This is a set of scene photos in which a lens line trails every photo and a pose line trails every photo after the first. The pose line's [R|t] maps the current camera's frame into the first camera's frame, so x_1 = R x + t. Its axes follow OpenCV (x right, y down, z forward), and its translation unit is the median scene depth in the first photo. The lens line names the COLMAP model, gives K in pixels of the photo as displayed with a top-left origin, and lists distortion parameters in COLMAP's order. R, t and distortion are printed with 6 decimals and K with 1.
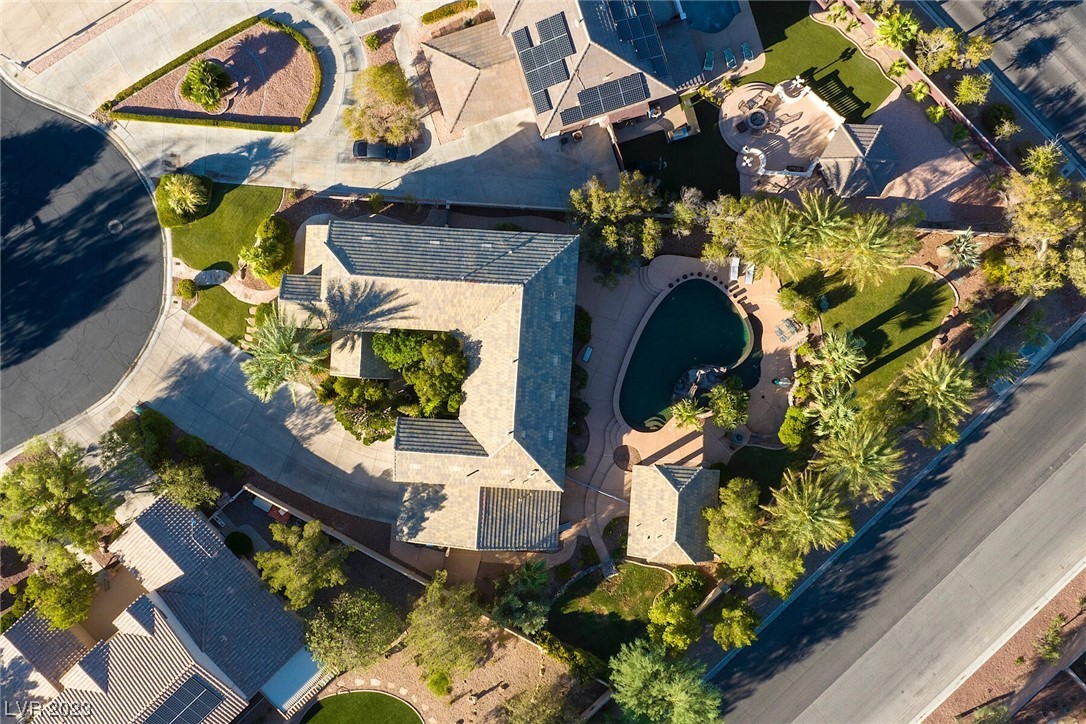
lens RADIAL K [[877.6, 0, 543.0], [0, 877.6, 362.0], [0, 0, 1]] dist [-0.015222, -0.010002]
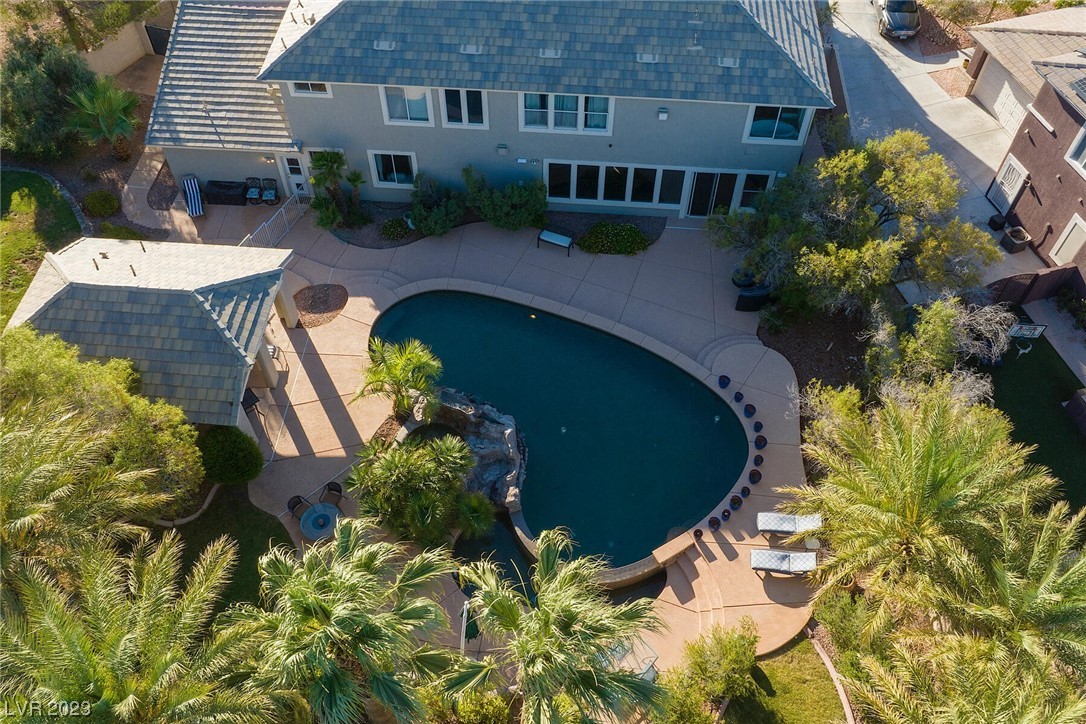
lens RADIAL K [[877.6, 0, 543.0], [0, 877.6, 362.0], [0, 0, 1]] dist [-0.015222, -0.010002]
pose [[-0.018234, 0.828552, -0.559616, 0.367613], [-0.999363, -0.032280, -0.015231, 0.003266], [-0.030684, 0.558981, 0.828612, 0.663417]]
